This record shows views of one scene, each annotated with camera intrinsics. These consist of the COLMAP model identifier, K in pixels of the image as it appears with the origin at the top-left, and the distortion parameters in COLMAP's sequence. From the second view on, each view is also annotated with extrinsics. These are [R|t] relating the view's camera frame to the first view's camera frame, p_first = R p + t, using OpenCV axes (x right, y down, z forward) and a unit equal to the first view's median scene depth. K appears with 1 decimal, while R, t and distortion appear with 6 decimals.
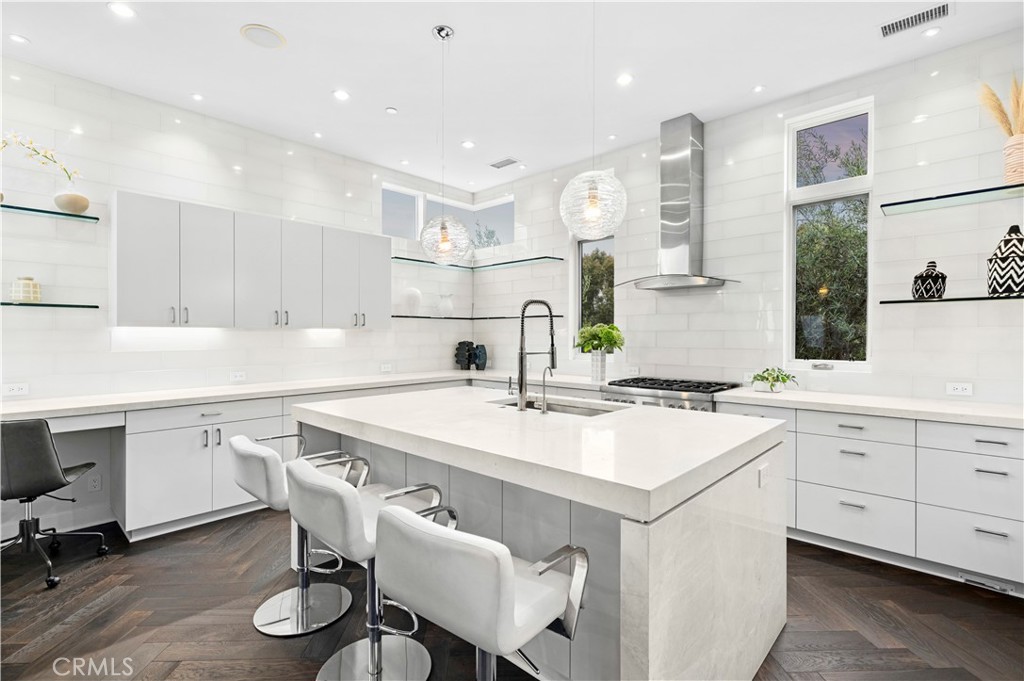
lens RADIAL K [[458.3, 0, 514.5], [0, 458.3, 334.4], [0, 0, 1]] dist [0.000144, 0.000171]
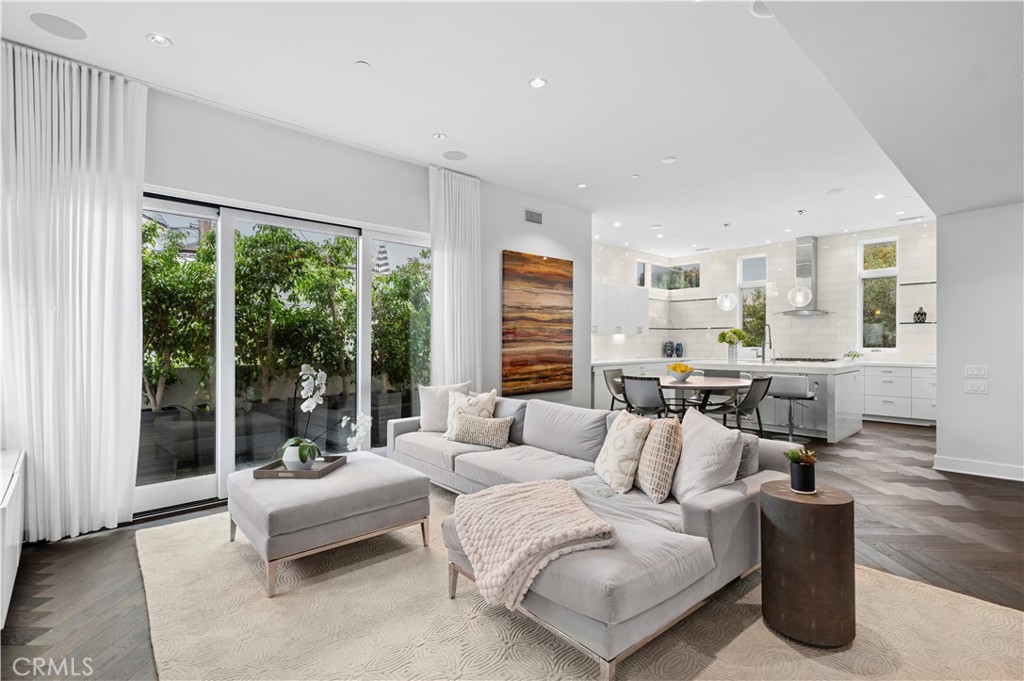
lens RADIAL K [[476.9, 0, 512.0], [0, 476.9, 340.5], [0, 0, 1]] dist [-0.001793, -0.000337]
pose [[0.996978, -0.000496, -0.077684, -0.896315], [0.000636, 0.999998, 0.001778, 0.012706], [0.077683, -0.001822, 0.996976, -1.421776]]
